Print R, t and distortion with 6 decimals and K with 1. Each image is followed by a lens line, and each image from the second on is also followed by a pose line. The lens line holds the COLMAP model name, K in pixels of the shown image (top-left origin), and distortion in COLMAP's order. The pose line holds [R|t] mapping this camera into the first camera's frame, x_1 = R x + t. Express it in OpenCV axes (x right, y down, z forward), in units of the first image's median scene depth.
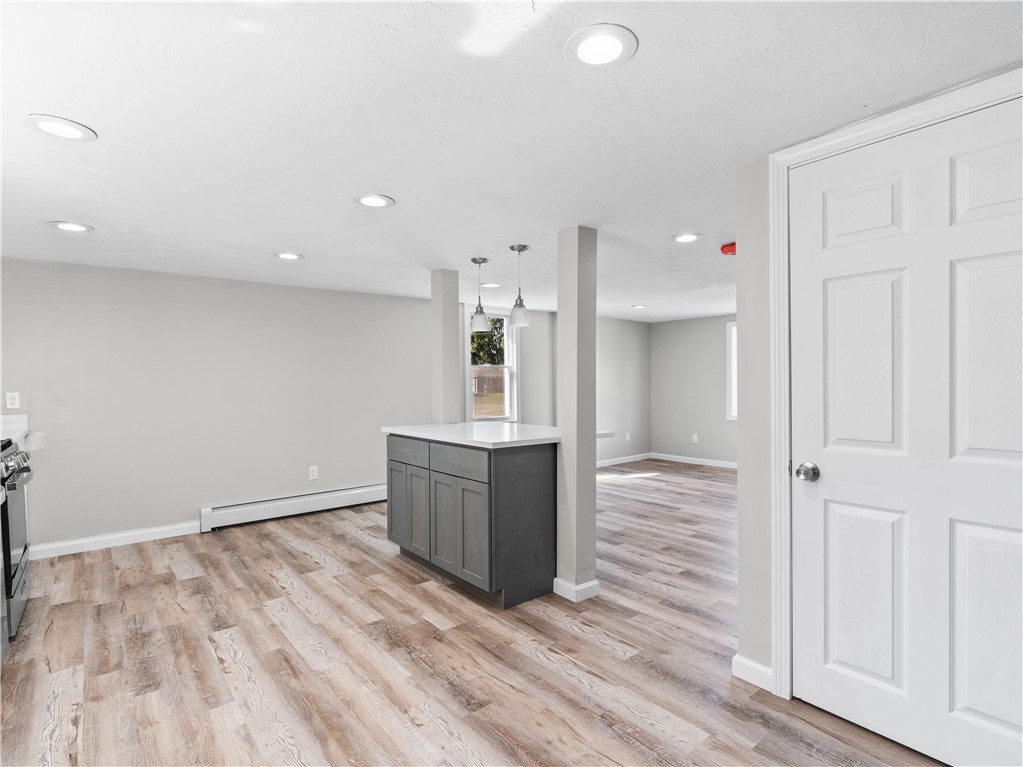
lens RADIAL K [[516.9, 0, 506.6], [0, 516.9, 386.6], [0, 0, 1]] dist [-0.011882, 0.004604]
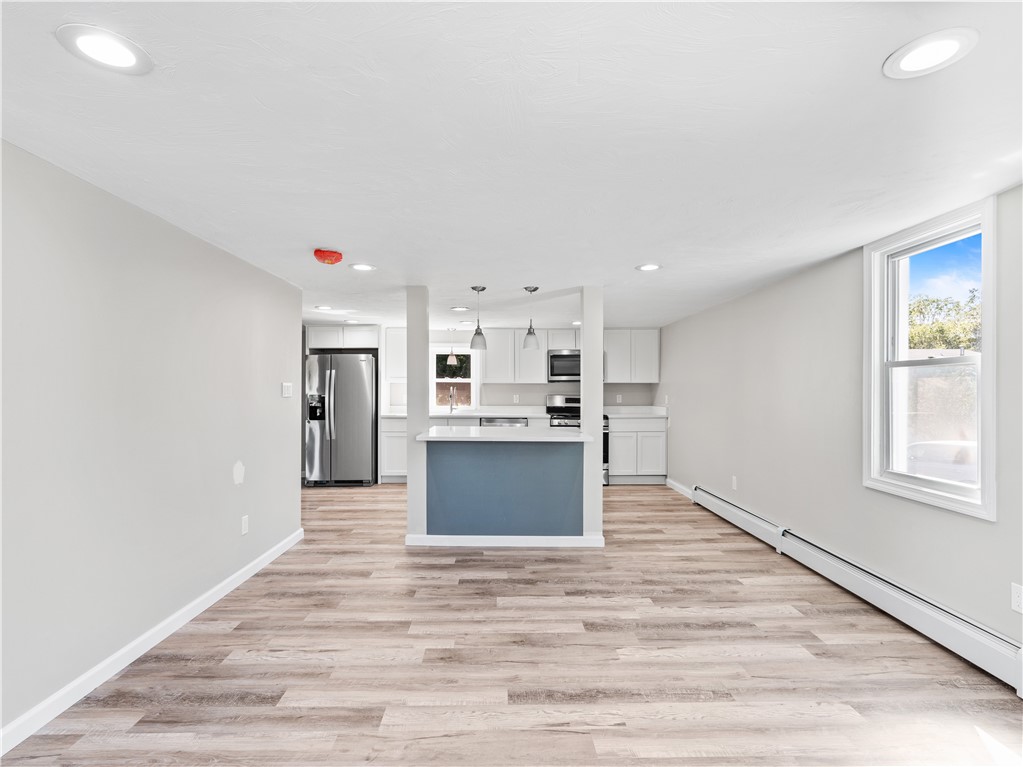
lens RADIAL K [[516.9, 0, 505.7], [0, 516.9, 383.7], [0, 0, 1]] dist [-0.011882, 0.004604]
pose [[-0.619465, -0.001926, -0.785022, 1.175846], [-0.003416, 0.999994, 0.000242, -0.039567], [0.785017, 0.002831, -0.619468, 2.200686]]
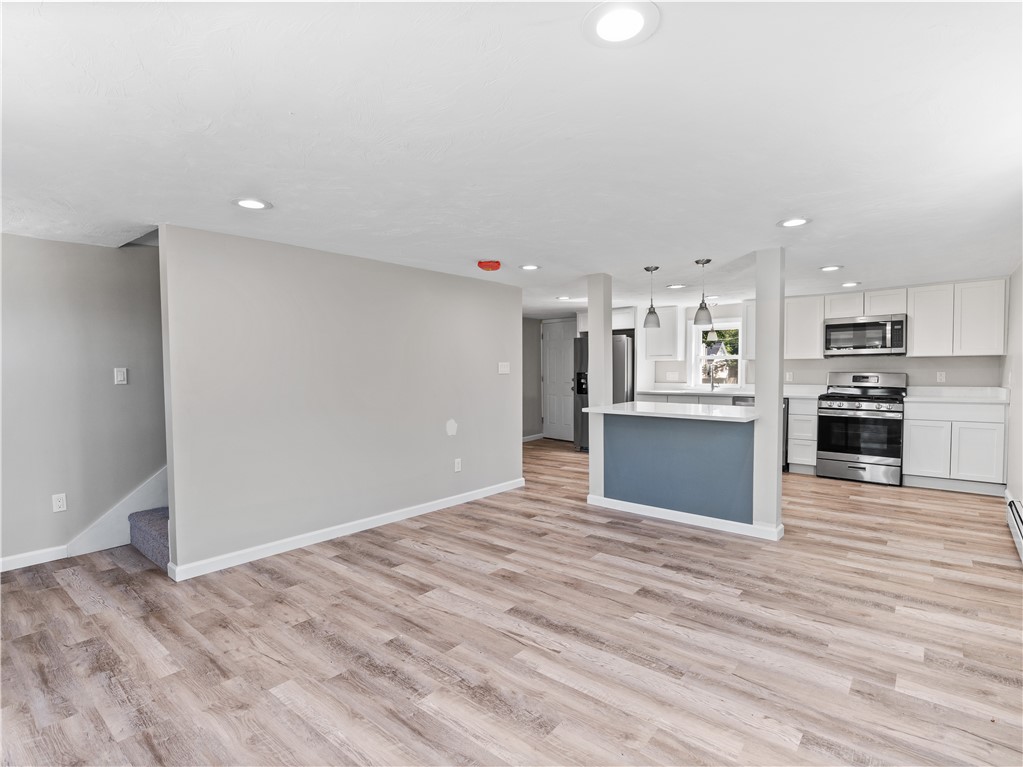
lens RADIAL K [[516.9, 0, 506.1], [0, 516.9, 388.1], [0, 0, 1]] dist [-0.011882, 0.004604]
pose [[-0.982040, 0.021898, -0.187399, 0.762453], [0.013118, 0.998763, 0.047969, -0.038545], [0.188218, 0.044650, -0.981112, 2.657816]]
